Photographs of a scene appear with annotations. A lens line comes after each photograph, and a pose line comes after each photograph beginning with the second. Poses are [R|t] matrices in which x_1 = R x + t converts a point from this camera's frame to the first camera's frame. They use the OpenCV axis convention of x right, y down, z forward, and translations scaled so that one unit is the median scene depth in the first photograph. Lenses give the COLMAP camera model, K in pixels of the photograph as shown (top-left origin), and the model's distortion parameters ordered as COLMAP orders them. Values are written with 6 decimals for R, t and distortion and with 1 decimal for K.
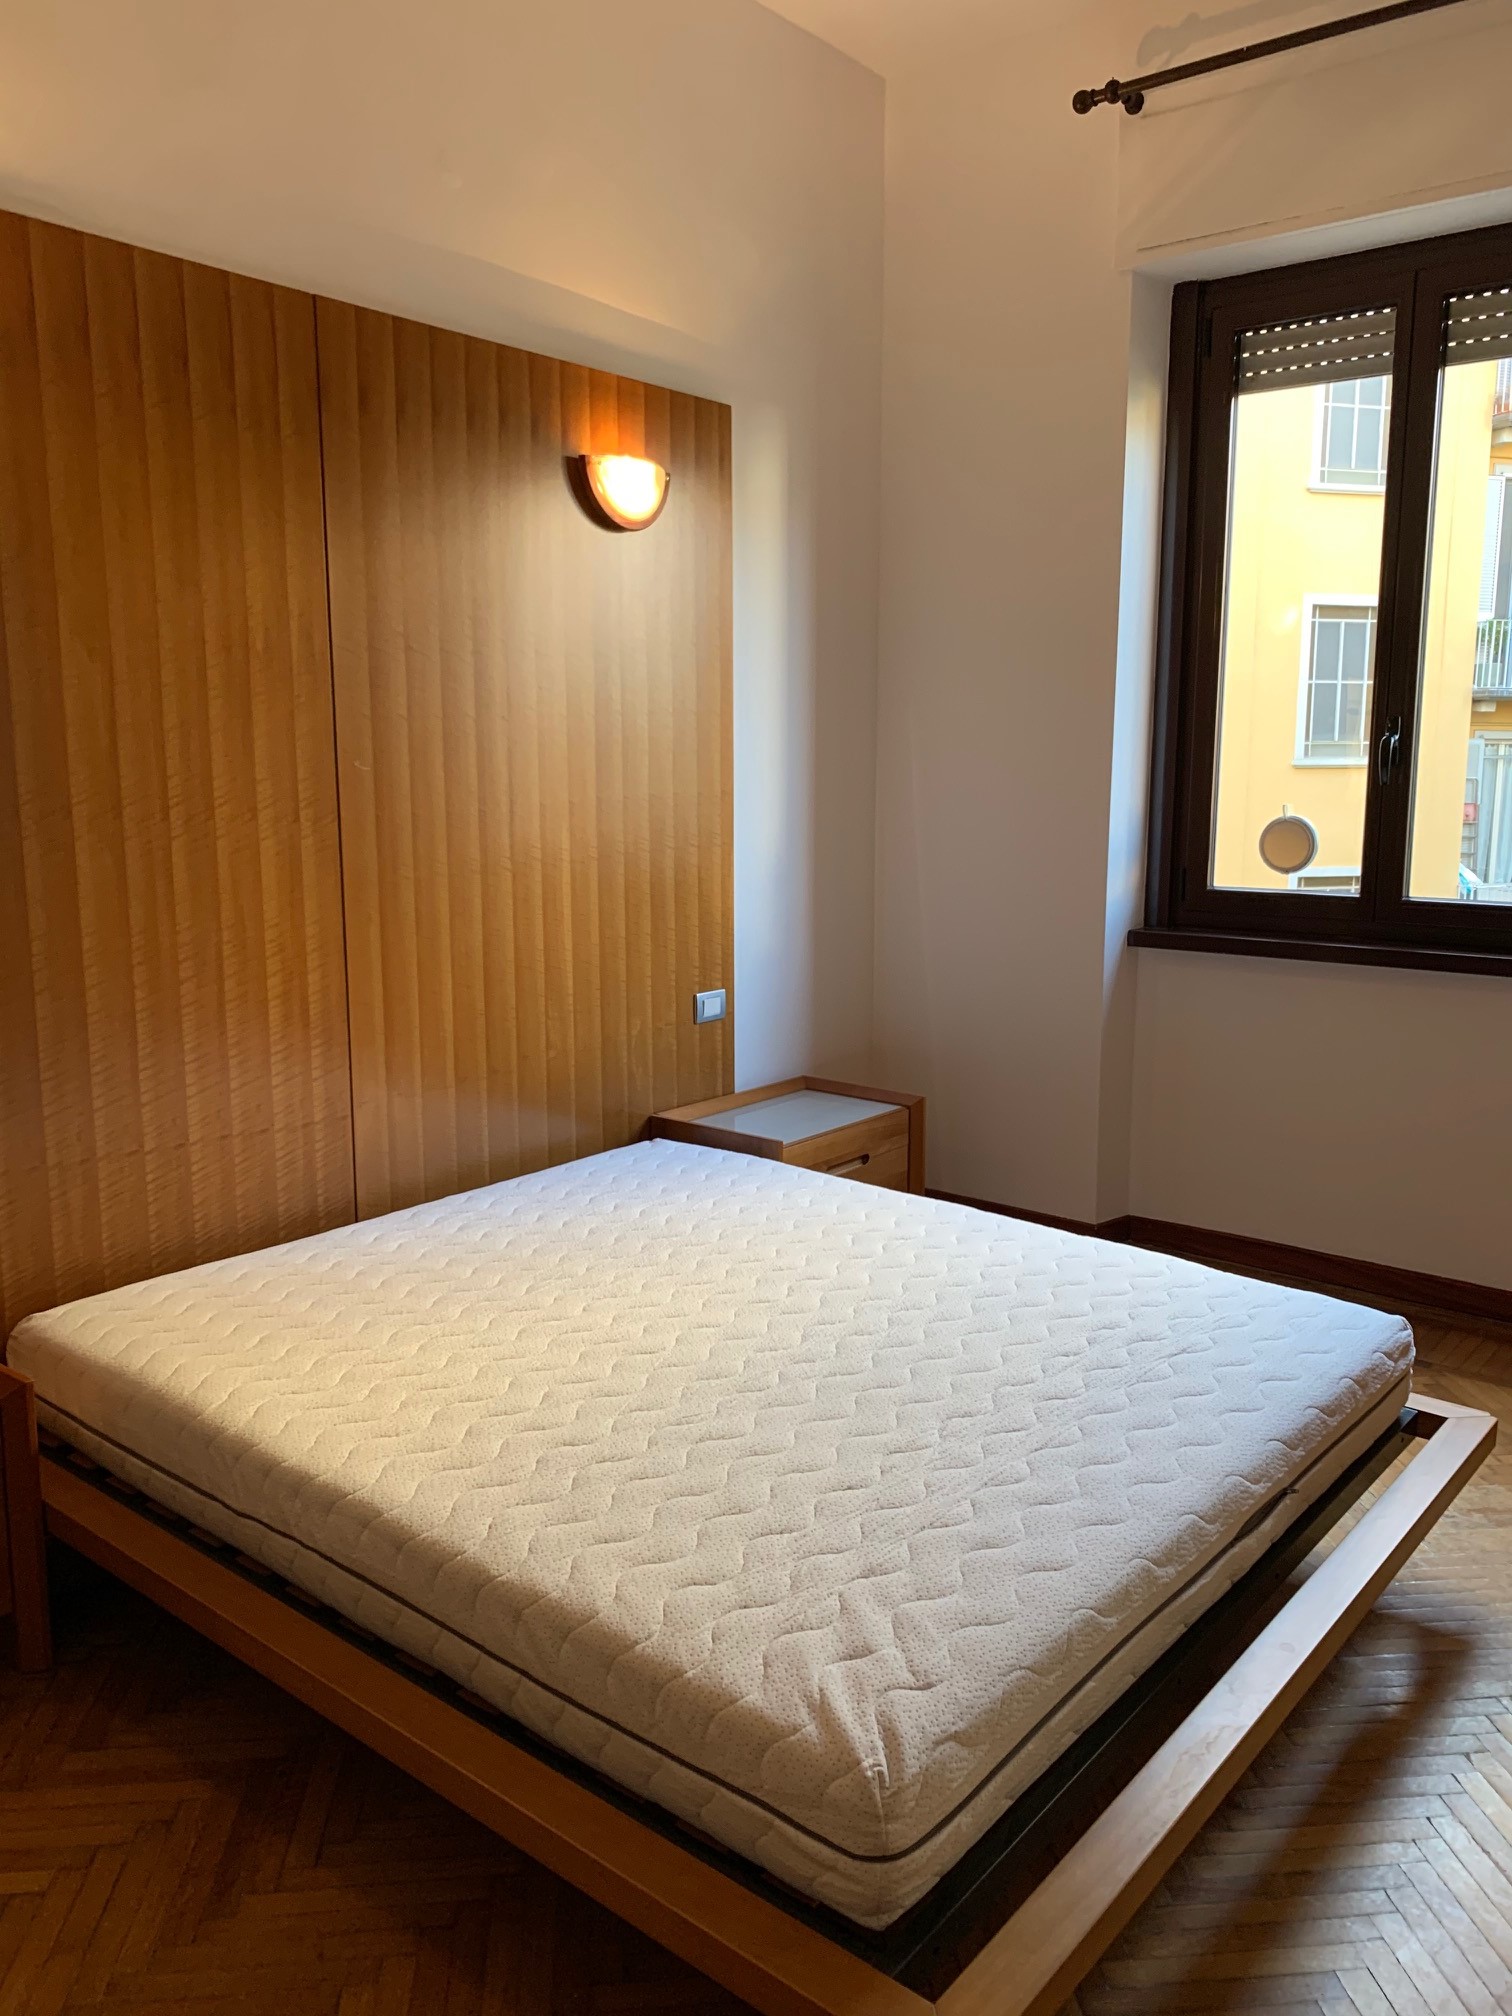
lens RADIAL K [[1522.8, 0, 755.8], [0, 1522.8, 1011.1], [0, 0, 1]] dist [0.042314, -0.057527]
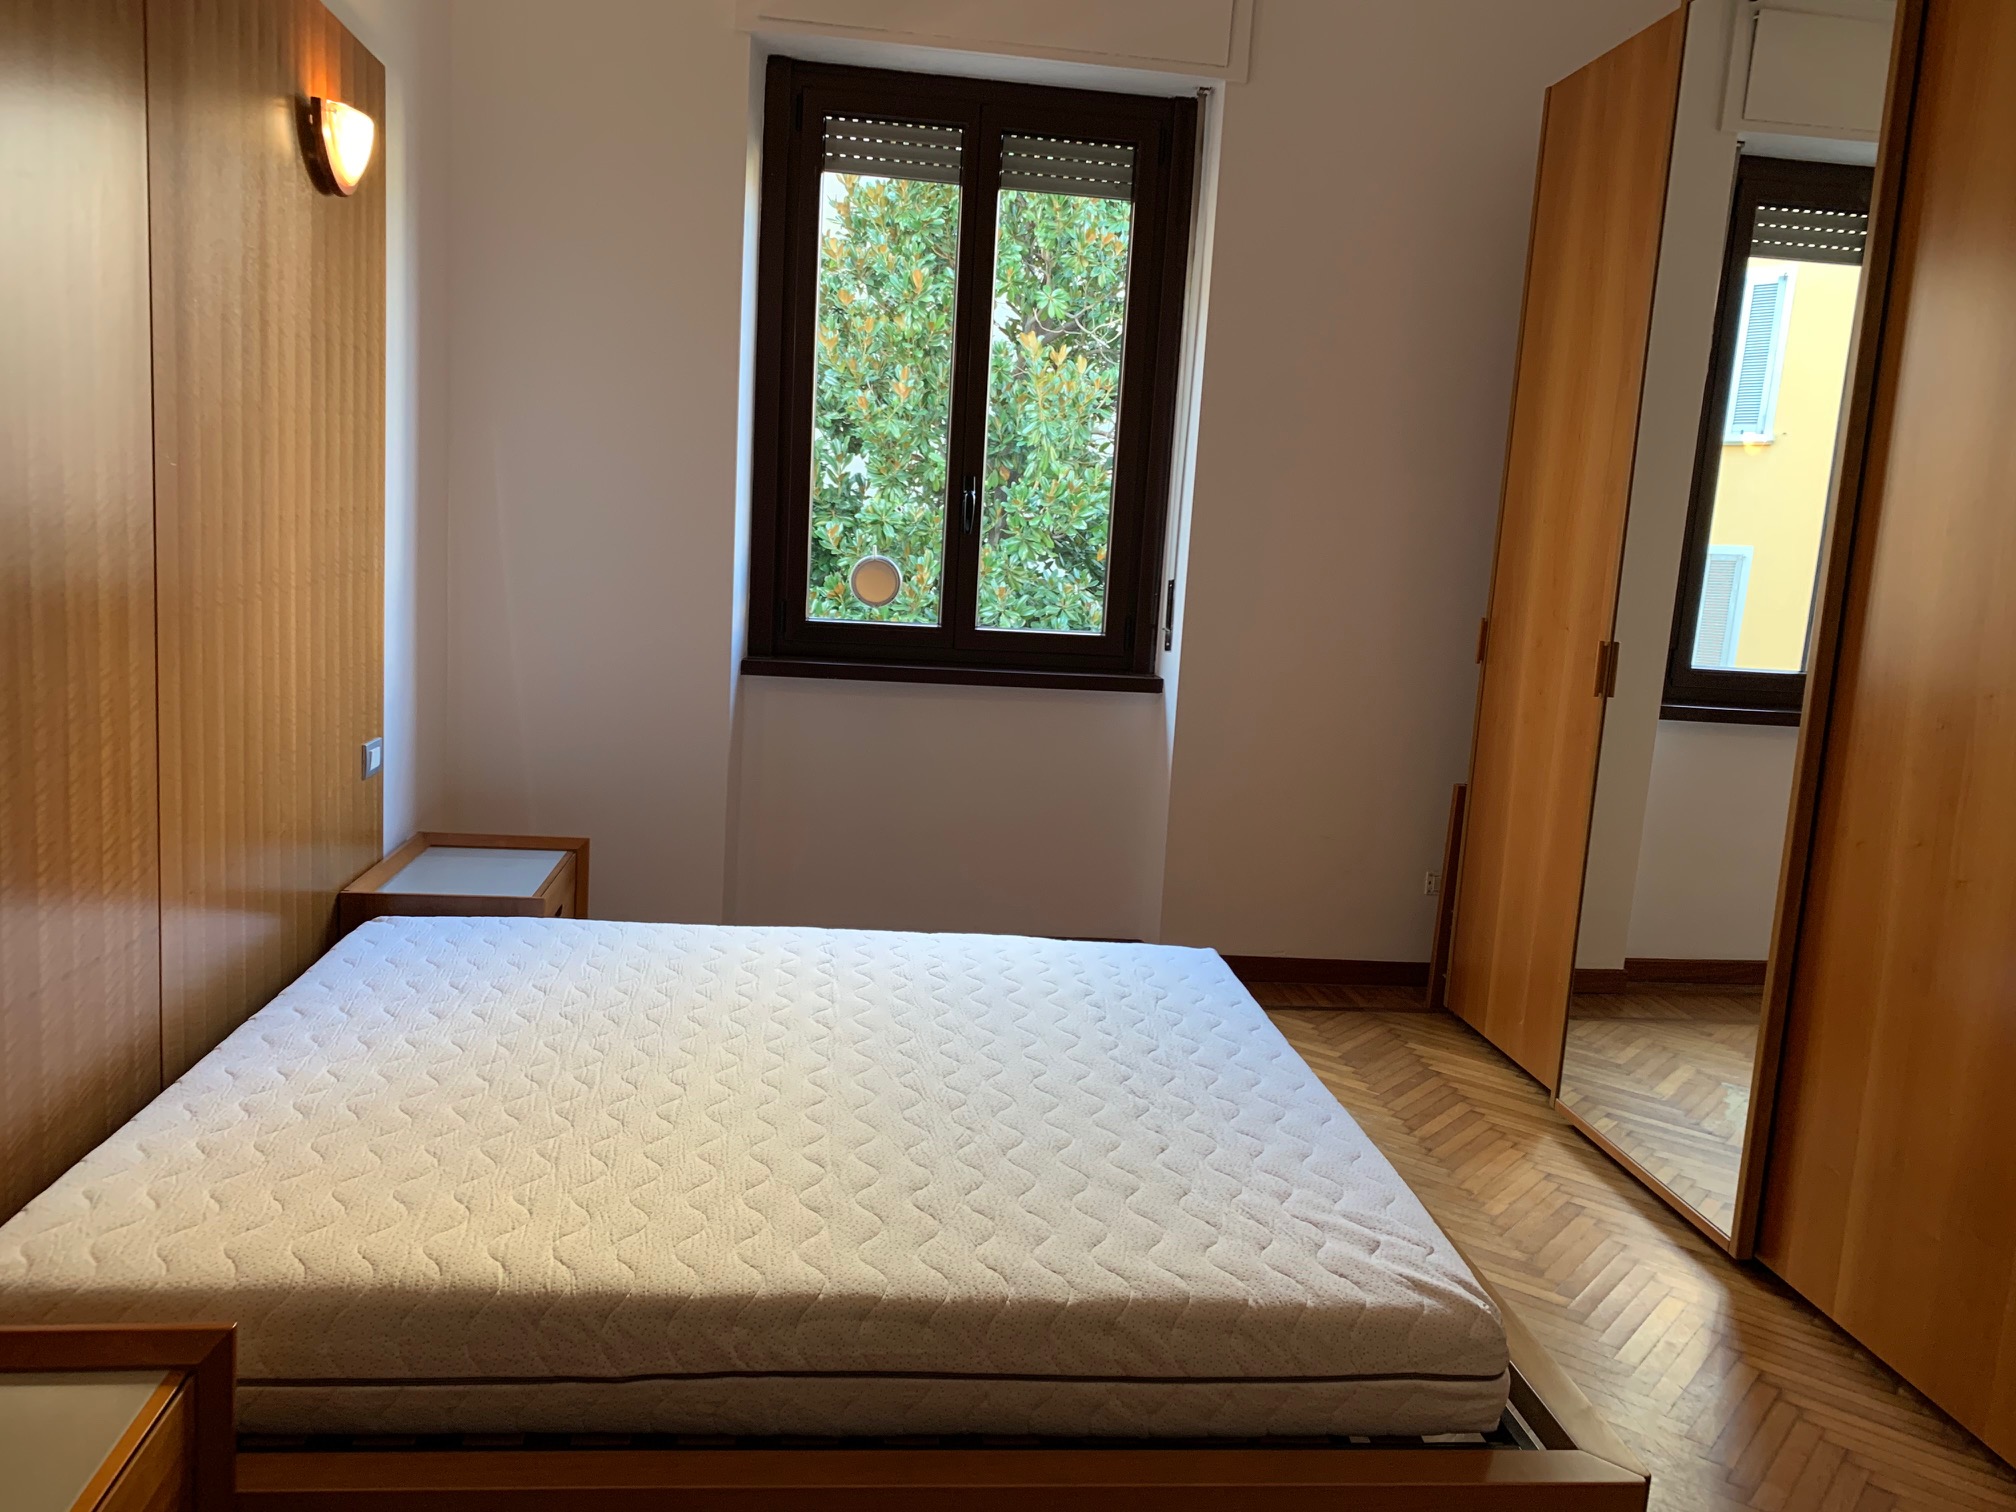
lens RADIAL K [[1522.8, 0, 1014.0], [0, 1522.8, 754.7], [0, 0, 1]] dist [0.042314, -0.057527]
pose [[0.700955, -0.066571, 0.710092, -0.544451], [0.061751, 0.997560, 0.032565, -0.015678], [-0.710527, 0.021023, 0.703356, 0.189074]]
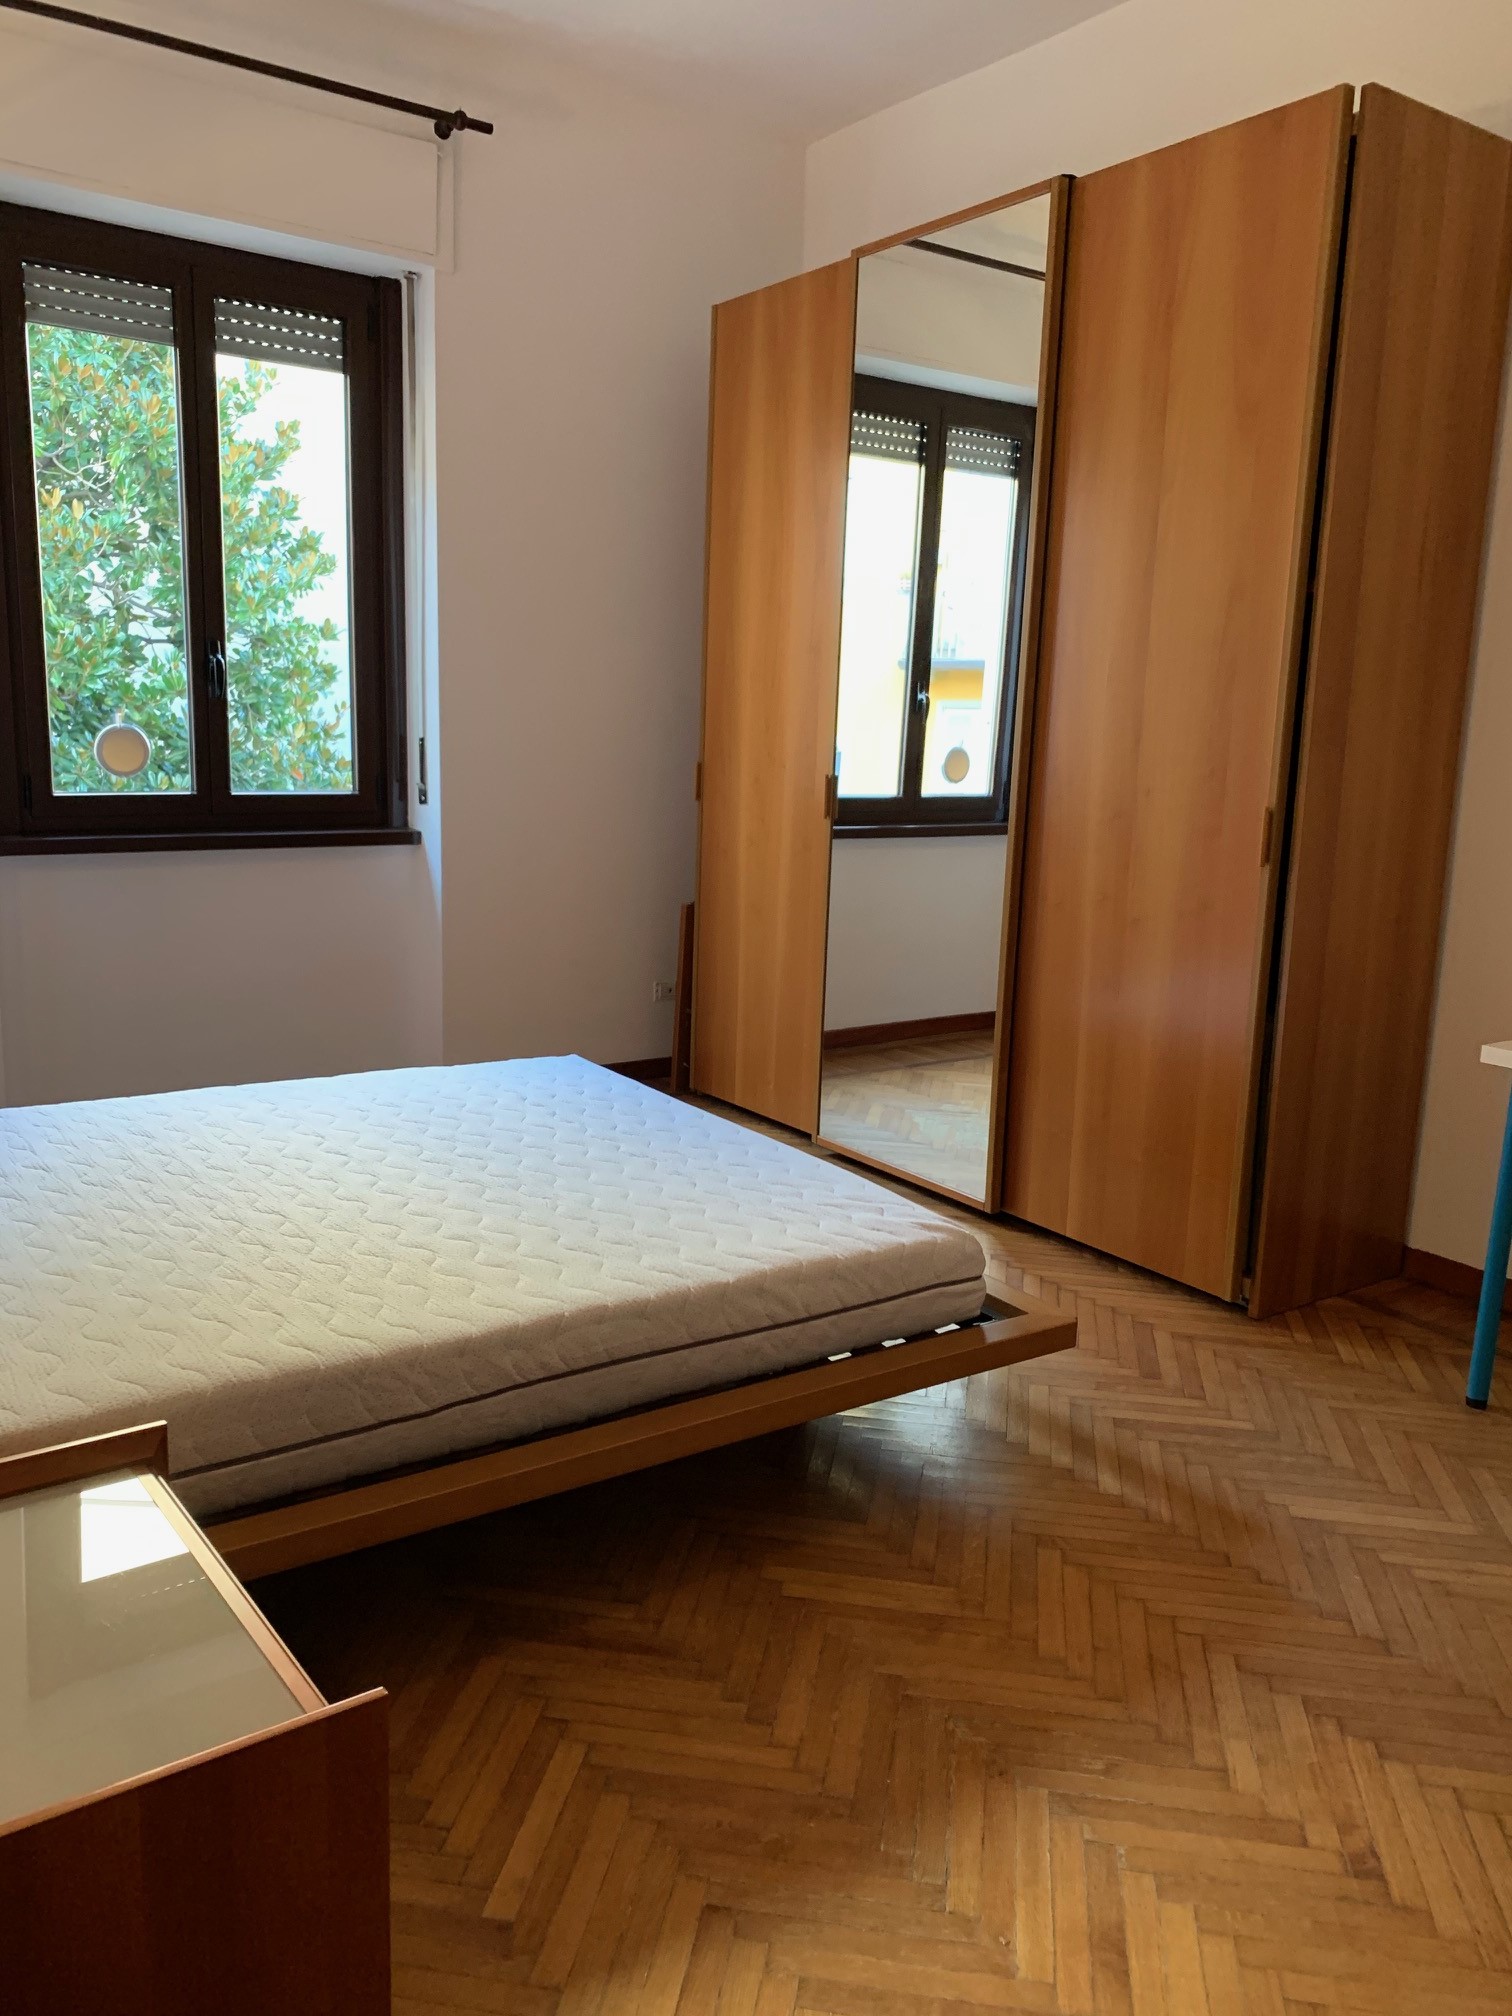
lens RADIAL K [[1522.8, 0, 762.2], [0, 1522.8, 1010.8], [0, 0, 1]] dist [0.042314, -0.057527]
pose [[0.273120, -0.178503, 0.945273, -0.853249], [0.134481, 0.980069, 0.146218, -0.033930], [-0.952534, 0.087186, 0.291682, 0.346618]]
